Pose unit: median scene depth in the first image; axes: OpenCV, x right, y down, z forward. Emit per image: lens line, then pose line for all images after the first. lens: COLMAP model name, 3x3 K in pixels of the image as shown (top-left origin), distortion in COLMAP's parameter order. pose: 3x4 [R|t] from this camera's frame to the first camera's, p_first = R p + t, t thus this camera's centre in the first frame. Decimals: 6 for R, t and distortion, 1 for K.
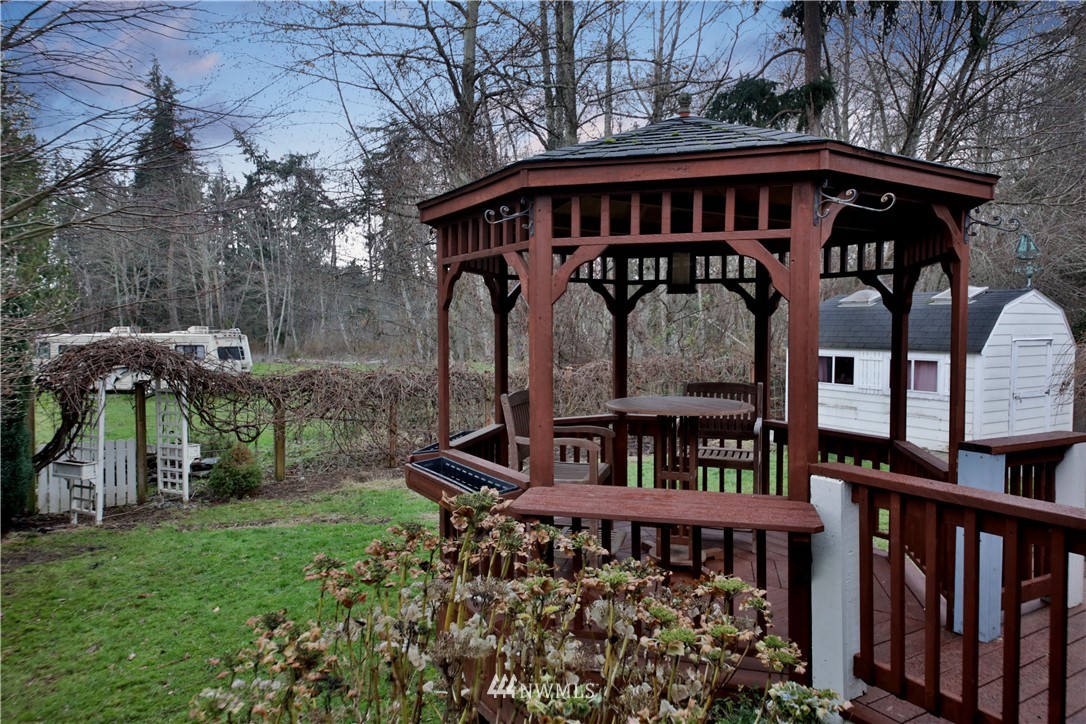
lens RADIAL K [[689.8, 0, 543.0], [0, 689.8, 362.0], [0, 0, 1]] dist [0.078697, -0.066573]
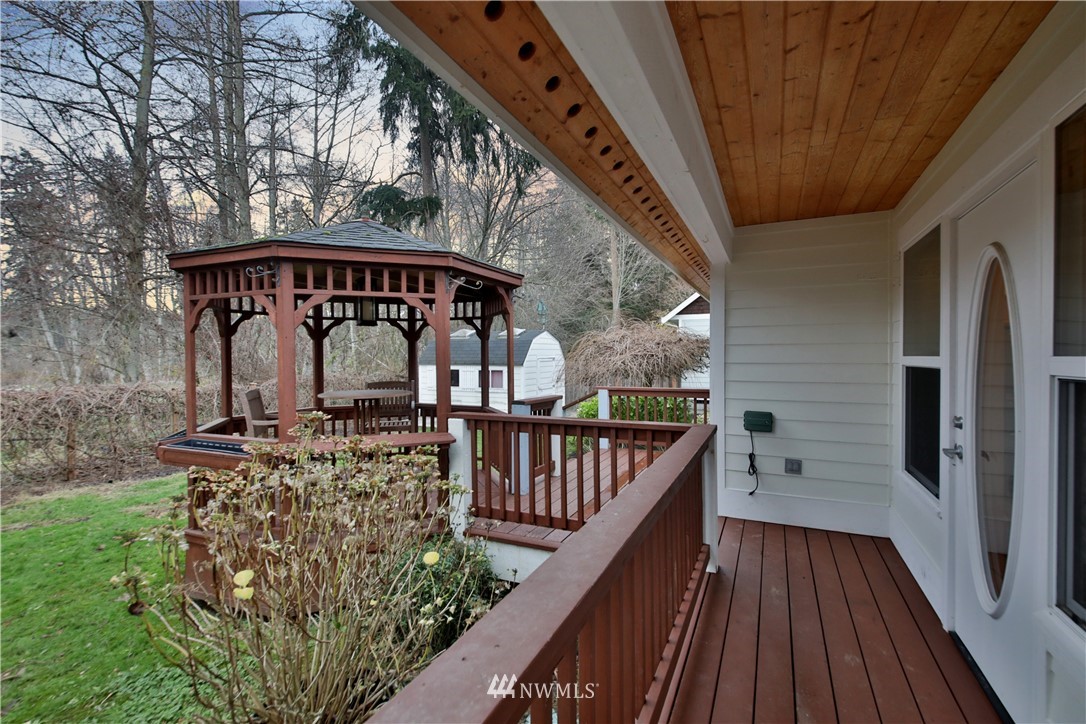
lens RADIAL K [[487.5, 0, 550.9], [0, 487.5, 349.8], [0, 0, 1]] dist [0.001161, -0.000219]
pose [[0.819725, -0.000320, 0.572758, -0.078269], [0.033772, 0.998287, -0.047776, 0.020589], [-0.571761, 0.058507, 0.818331, -0.142799]]
